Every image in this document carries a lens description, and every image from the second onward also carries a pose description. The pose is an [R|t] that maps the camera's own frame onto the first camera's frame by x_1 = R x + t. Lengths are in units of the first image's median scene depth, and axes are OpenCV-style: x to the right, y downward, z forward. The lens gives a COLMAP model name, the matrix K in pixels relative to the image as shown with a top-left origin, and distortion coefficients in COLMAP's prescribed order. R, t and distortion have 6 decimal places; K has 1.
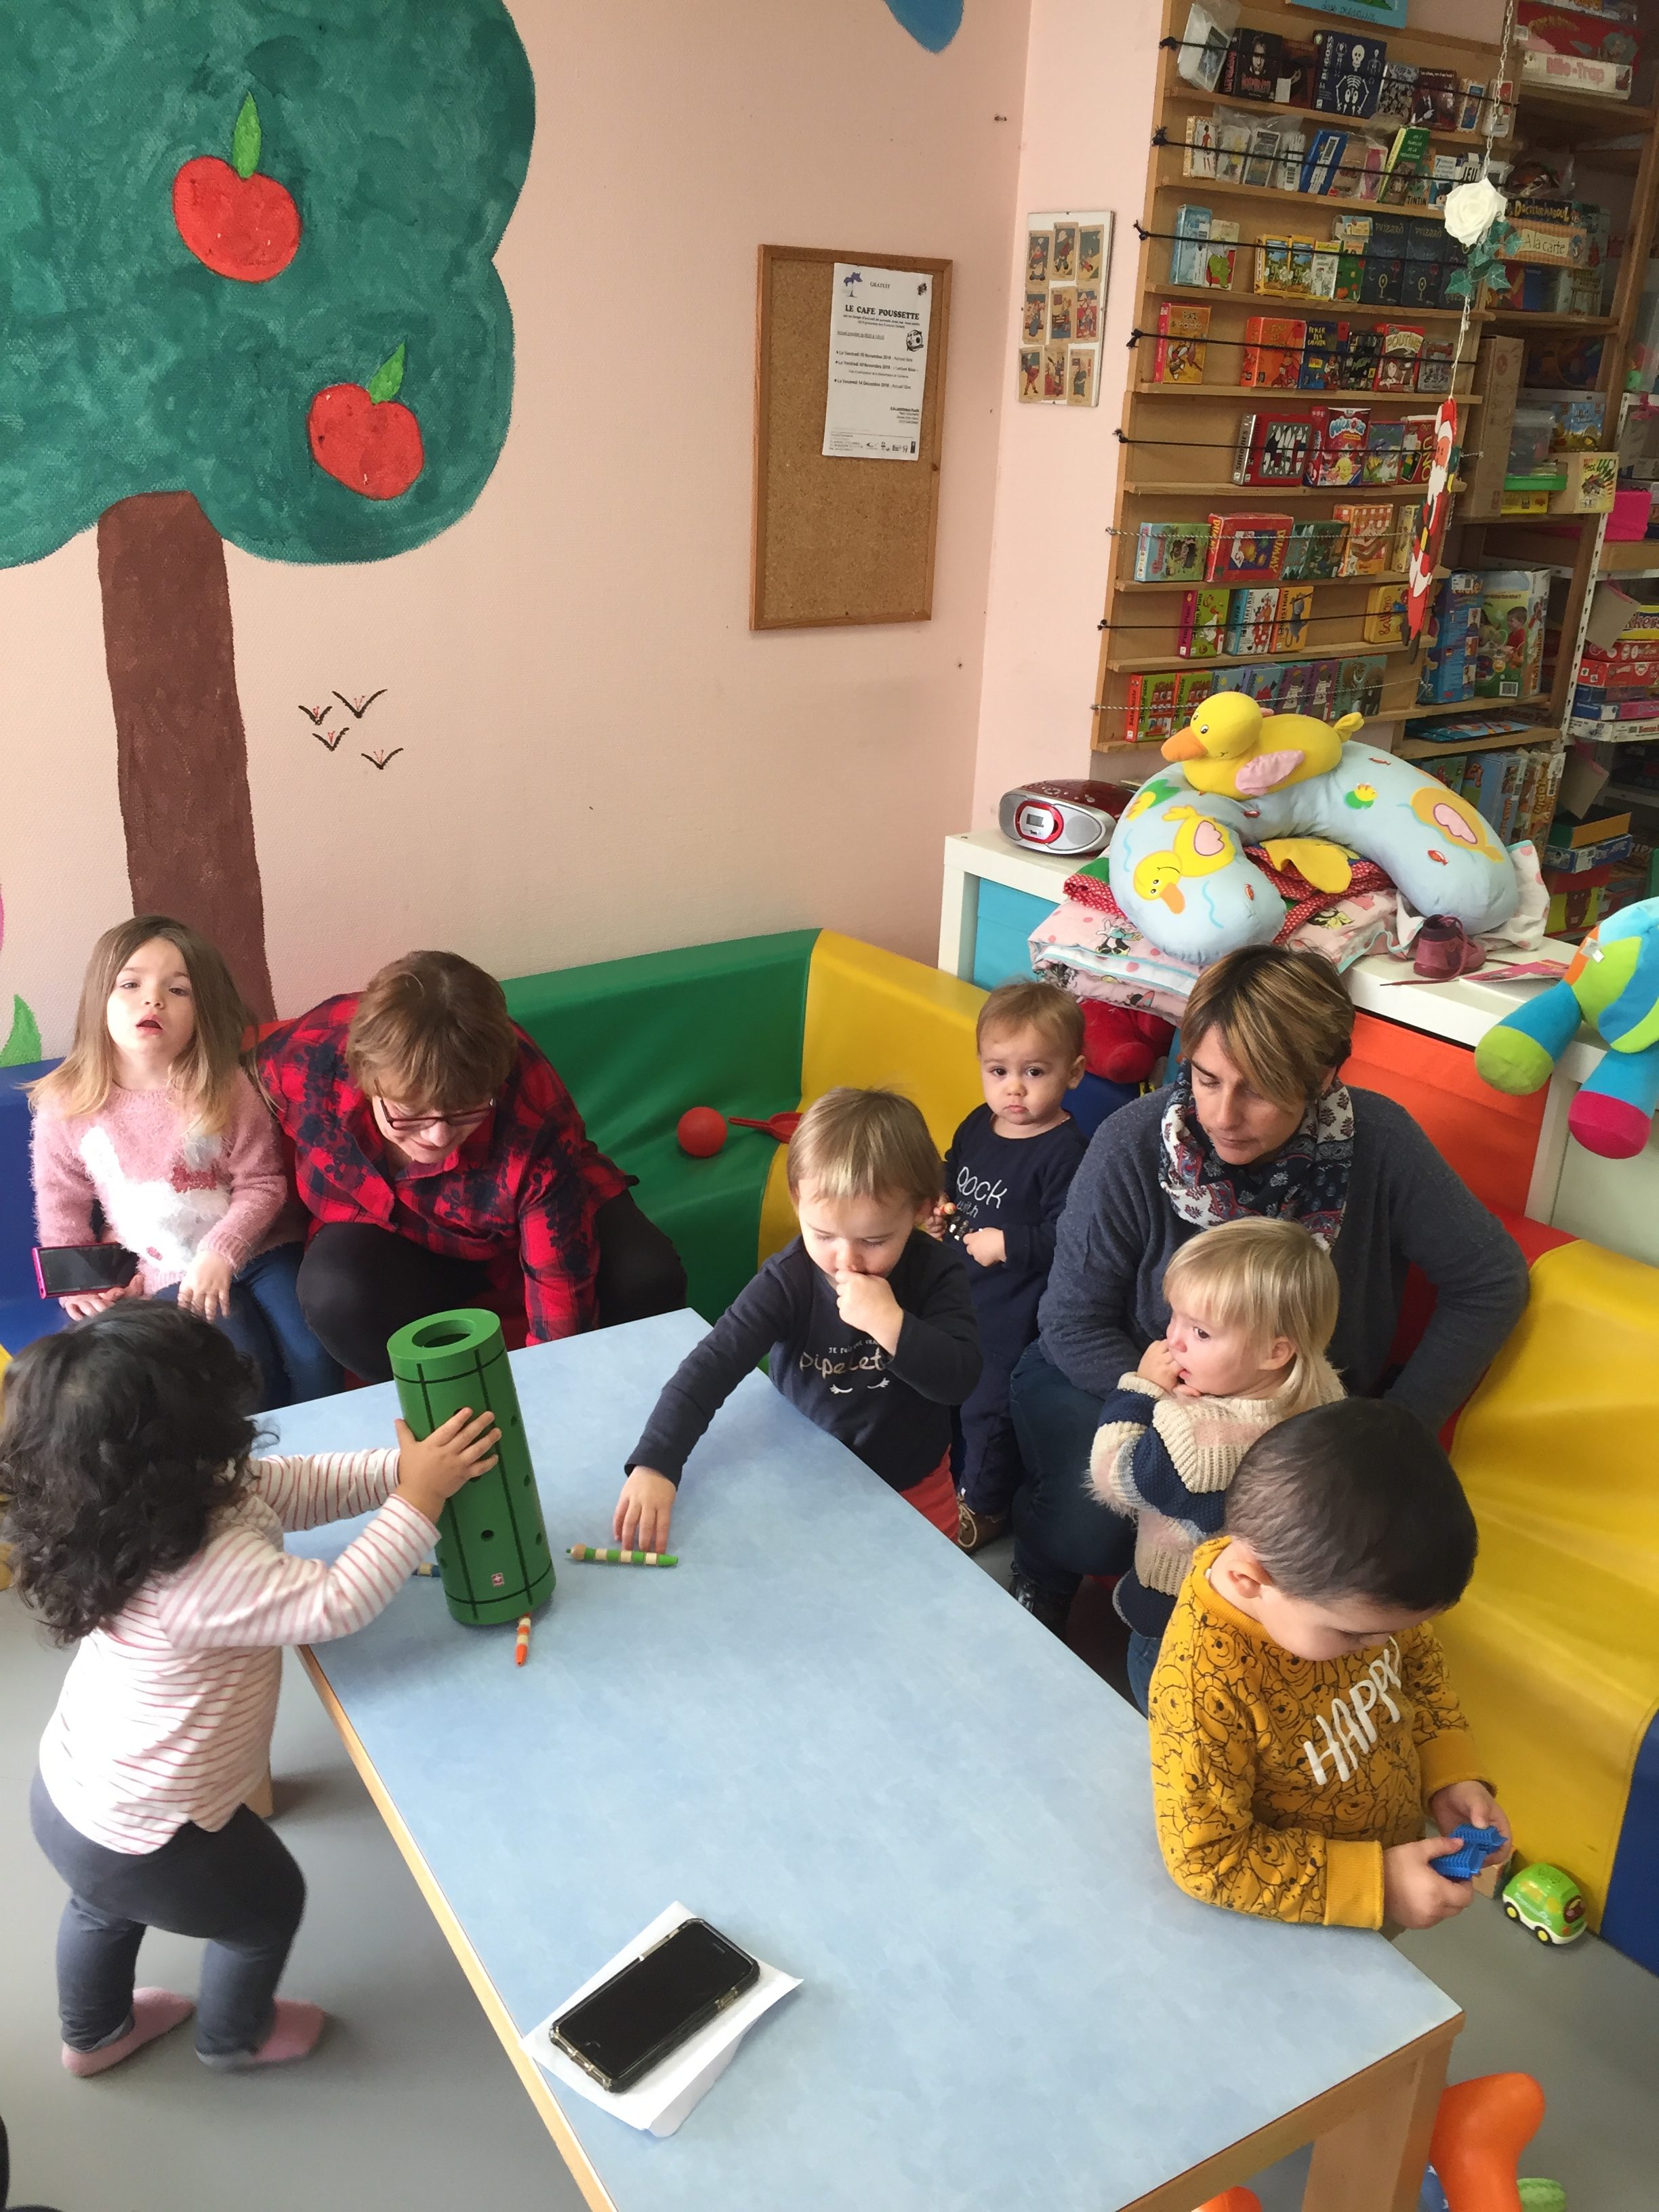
lens RADIAL K [[1895.6, 0, 788.4], [0, 1895.6, 1112.7], [0, 0, 1]] dist [0.067326, -0.121762]
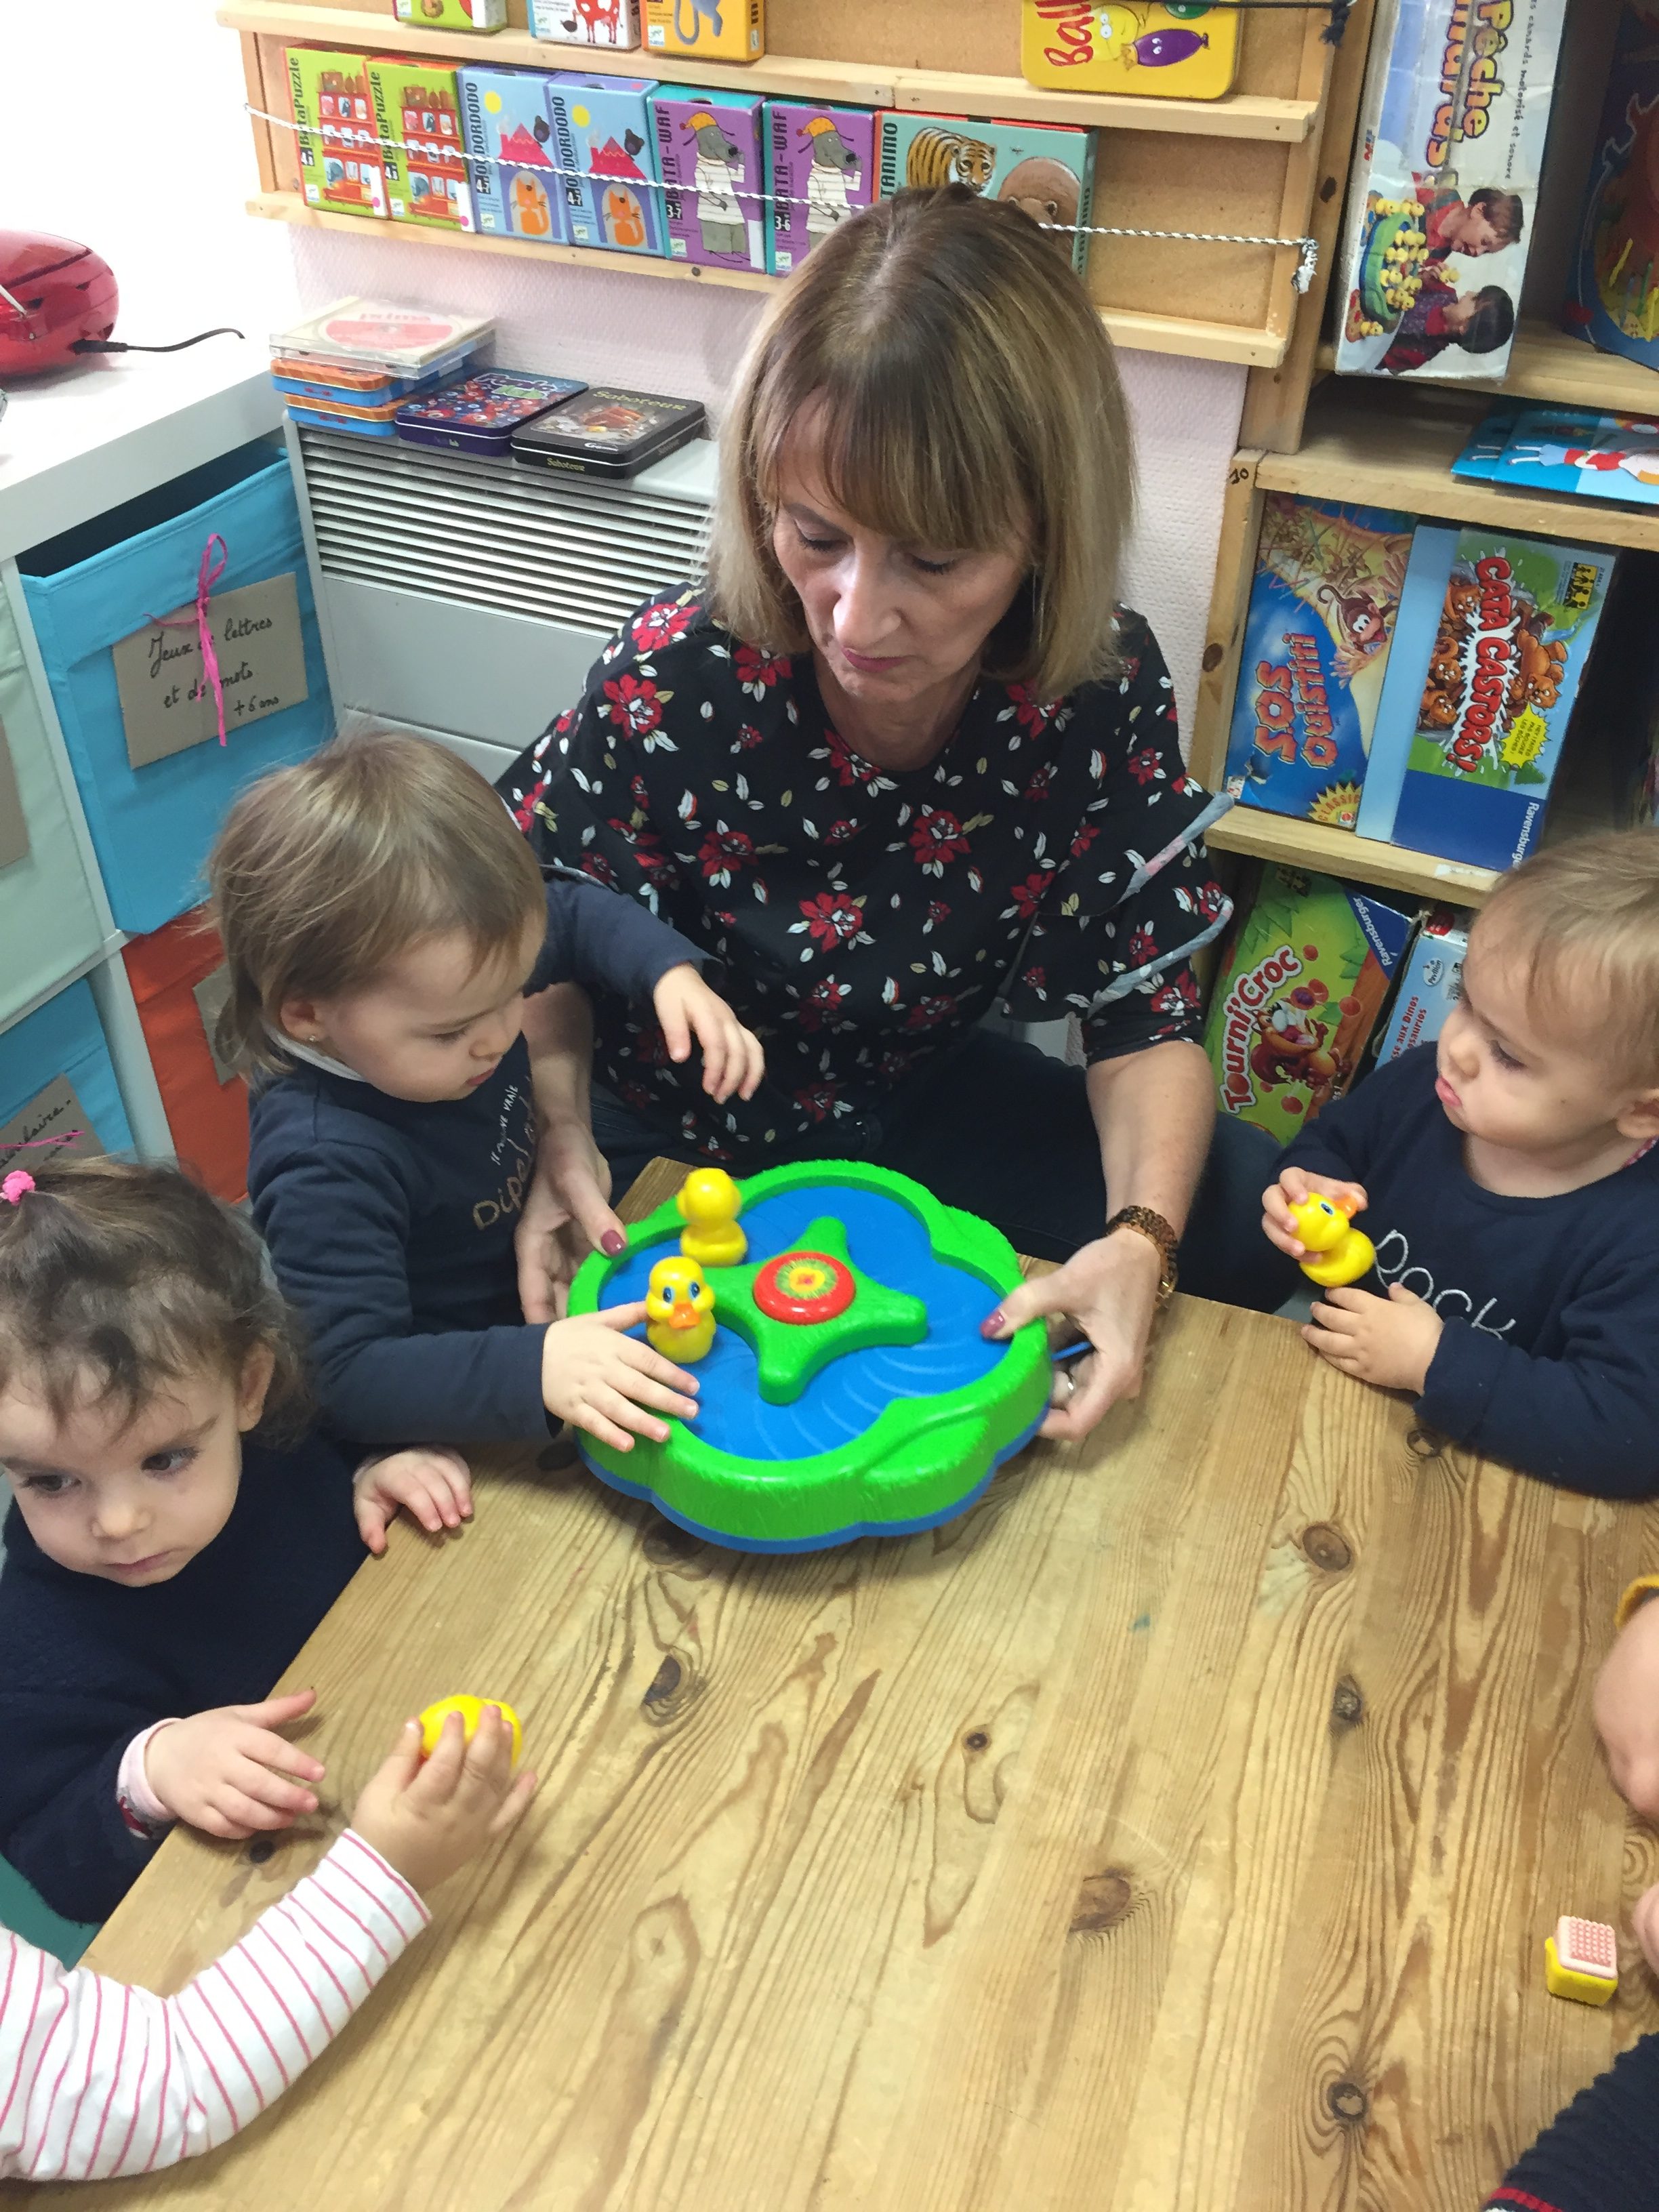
lens RADIAL K [[1902.4, 0, 799.3], [0, 1902.4, 1106.7], [0, 0, 1]] dist [0.081944, -0.140735]
pose [[0.470711, 0.514764, -0.716554, 0.890064], [-0.313273, 0.856748, 0.409685, -0.308706], [0.824798, 0.031634, 0.564542, 1.103620]]
